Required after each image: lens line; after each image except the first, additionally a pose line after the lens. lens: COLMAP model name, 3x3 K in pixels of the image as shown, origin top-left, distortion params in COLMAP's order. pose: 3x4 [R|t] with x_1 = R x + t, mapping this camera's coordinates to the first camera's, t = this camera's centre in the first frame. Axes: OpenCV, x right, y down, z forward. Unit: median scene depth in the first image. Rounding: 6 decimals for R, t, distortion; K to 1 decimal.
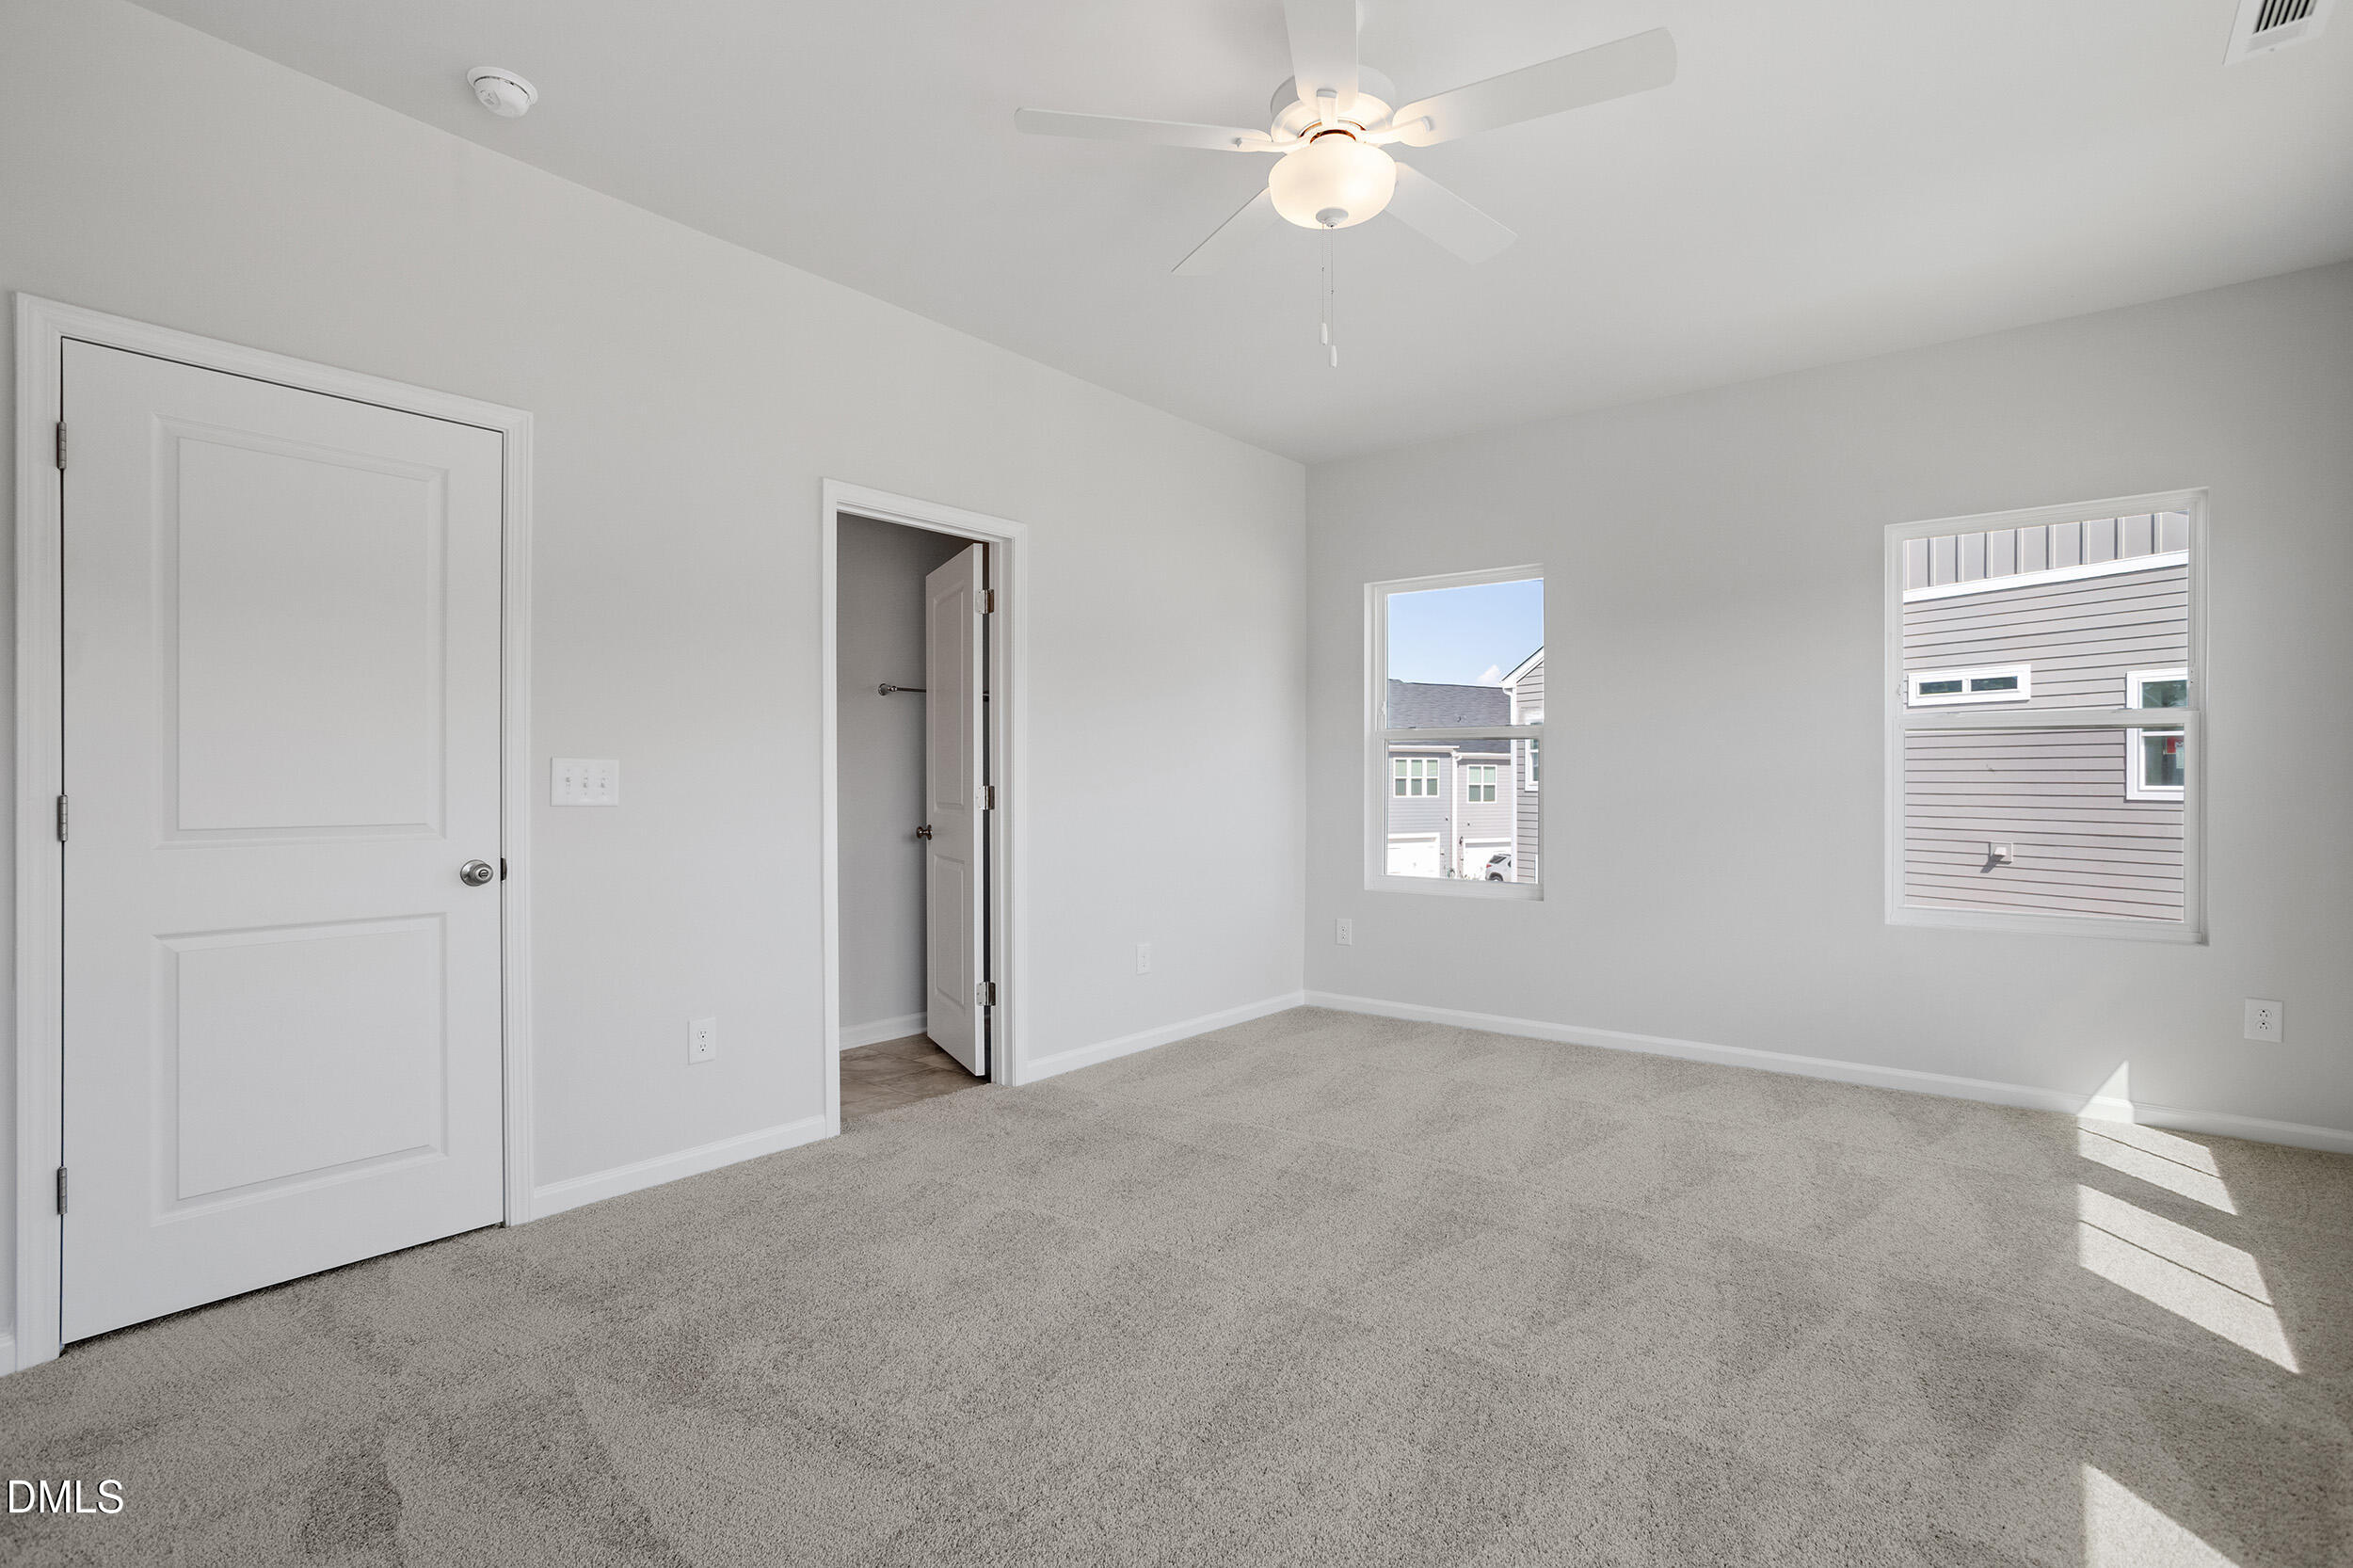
lens RADIAL K [[1144.6, 0, 1169.3], [0, 1144.6, 779.5], [0, 0, 1]] dist [-0.051985, 0.032042]
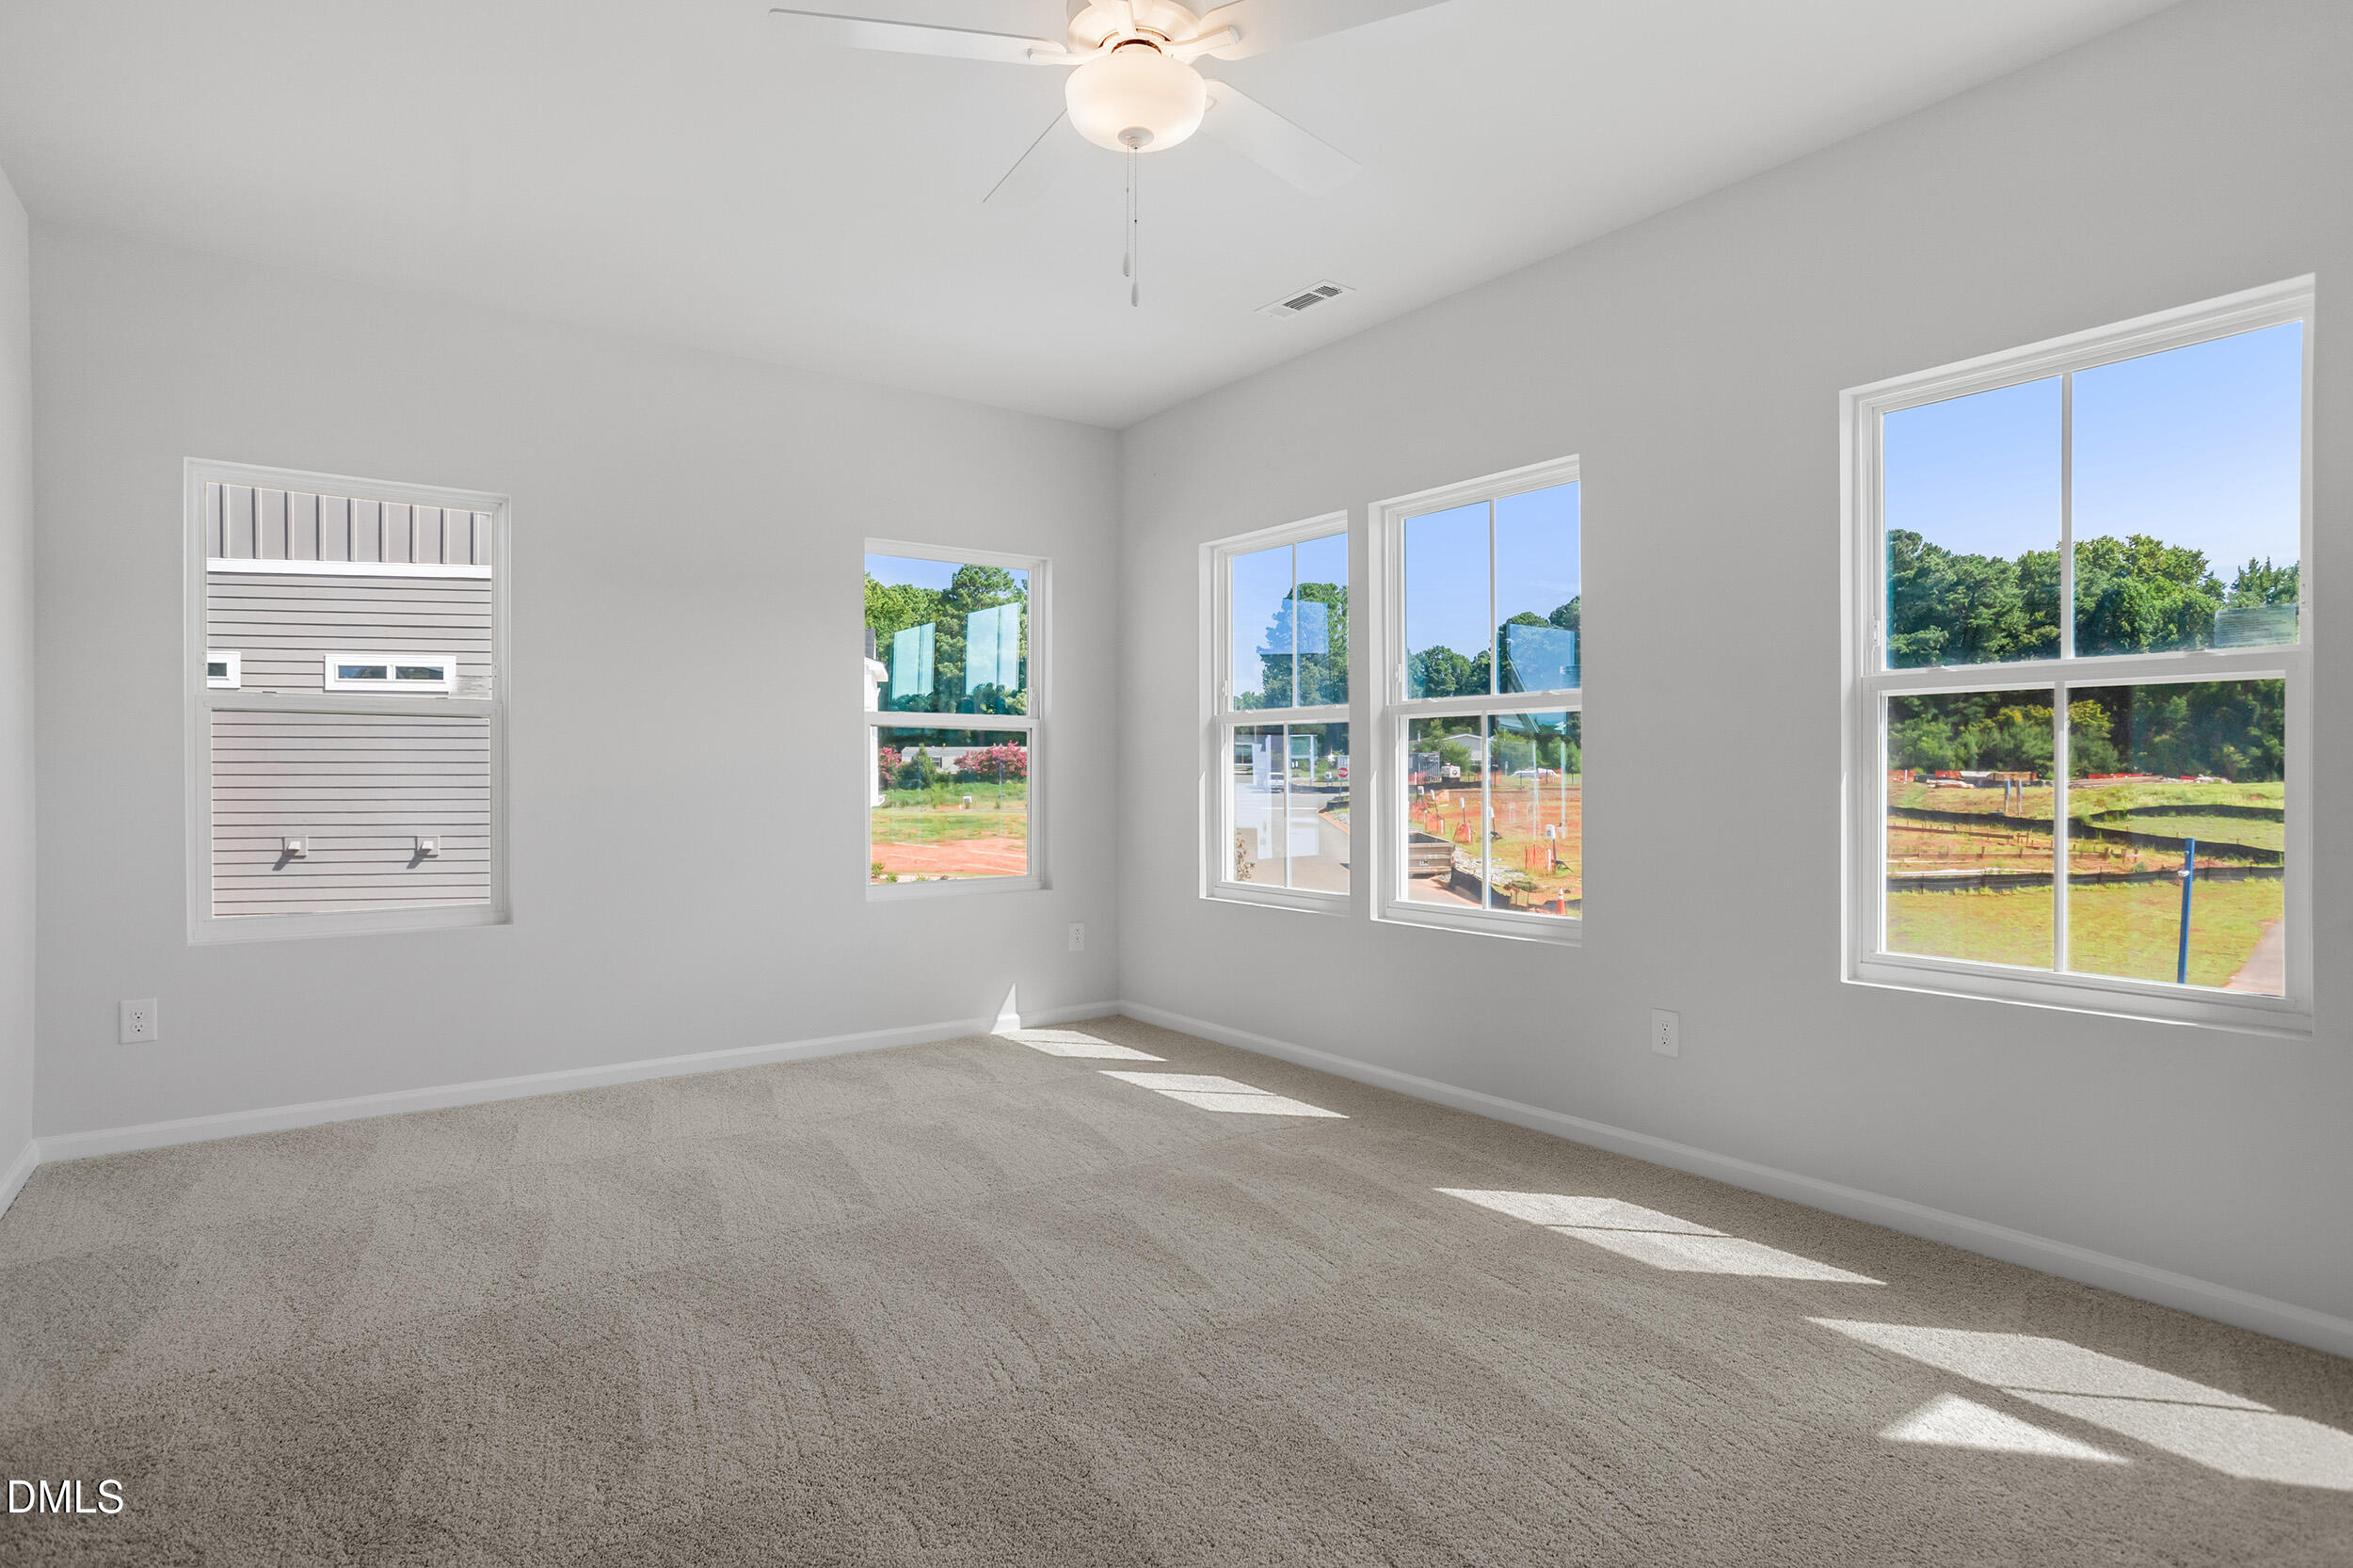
lens RADIAL K [[1231.3, 0, 1160.2], [0, 1231.3, 772.5], [0, 0, 1]] dist [-0.047155, 0.033760]
pose [[0.252087, 0.000104, 0.967705, -0.332069], [-0.000021, 1.000000, -0.000102, 0.002166], [-0.967705, 0.000005, 0.252087, 0.312452]]
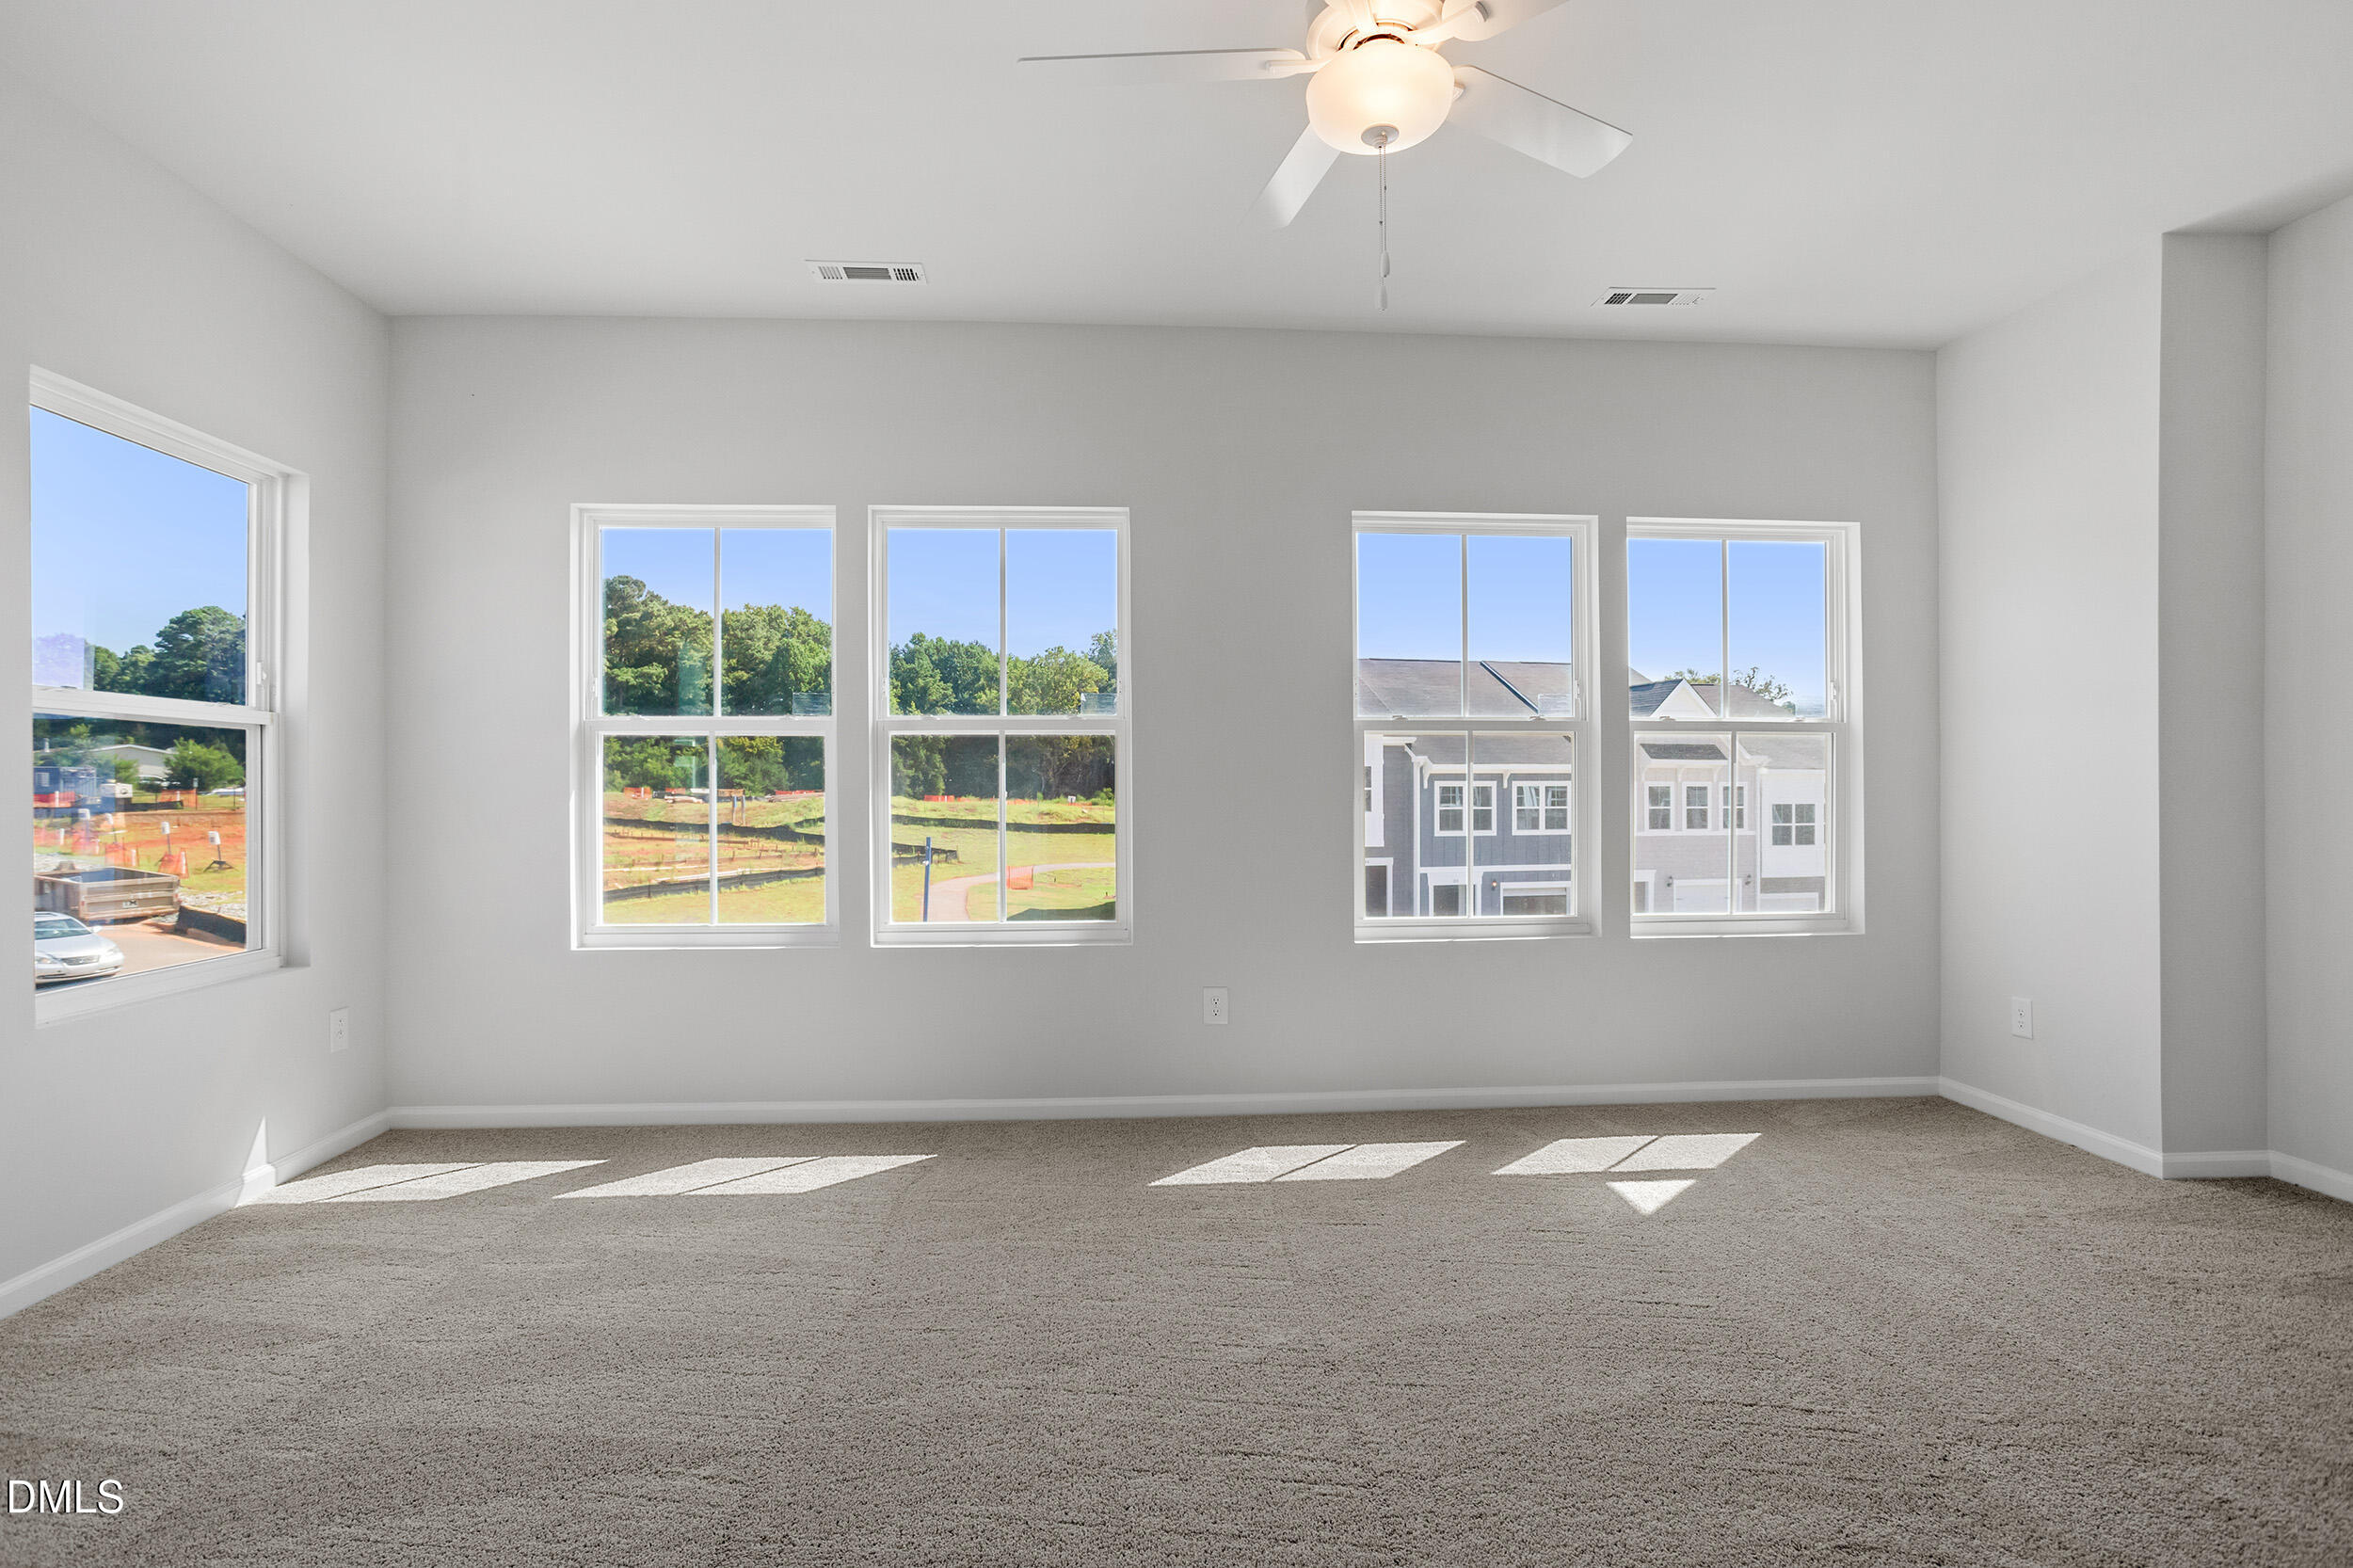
lens RADIAL K [[1144.6, 0, 1169.3], [0, 1144.6, 779.5], [0, 0, 1]] dist [-0.051985, 0.032042]
pose [[-0.683057, 0.007784, 0.730324, -0.160663], [0.003297, 0.999966, -0.007574, 0.001104], [-0.730358, -0.002765, -0.683059, 0.718048]]
